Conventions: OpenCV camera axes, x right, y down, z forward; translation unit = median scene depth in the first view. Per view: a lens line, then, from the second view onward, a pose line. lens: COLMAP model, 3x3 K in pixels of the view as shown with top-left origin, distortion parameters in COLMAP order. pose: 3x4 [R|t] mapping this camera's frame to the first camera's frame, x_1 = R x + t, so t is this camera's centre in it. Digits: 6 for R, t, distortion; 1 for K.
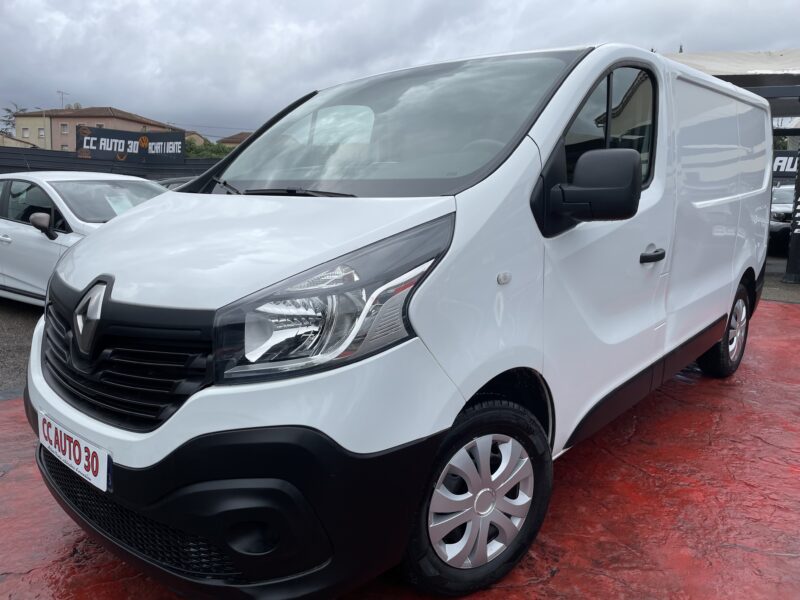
lens RADIAL K [[630.3, 0, 379.0], [0, 630.3, 292.8], [0, 0, 1]] dist [0.079946, -0.140799]
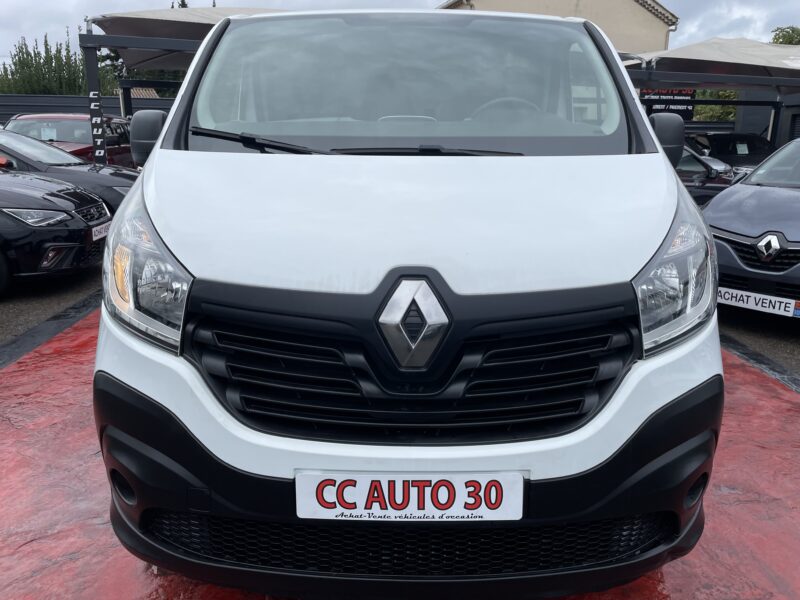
lens RADIAL K [[630.3, 0, 379.0], [0, 630.3, 292.8], [0, 0, 1]] dist [0.079946, -0.140799]
pose [[0.733674, -0.155036, 0.661578, -0.937275], [0.103818, 0.987768, 0.116345, -0.085066], [-0.671523, -0.016676, 0.740796, 0.448985]]
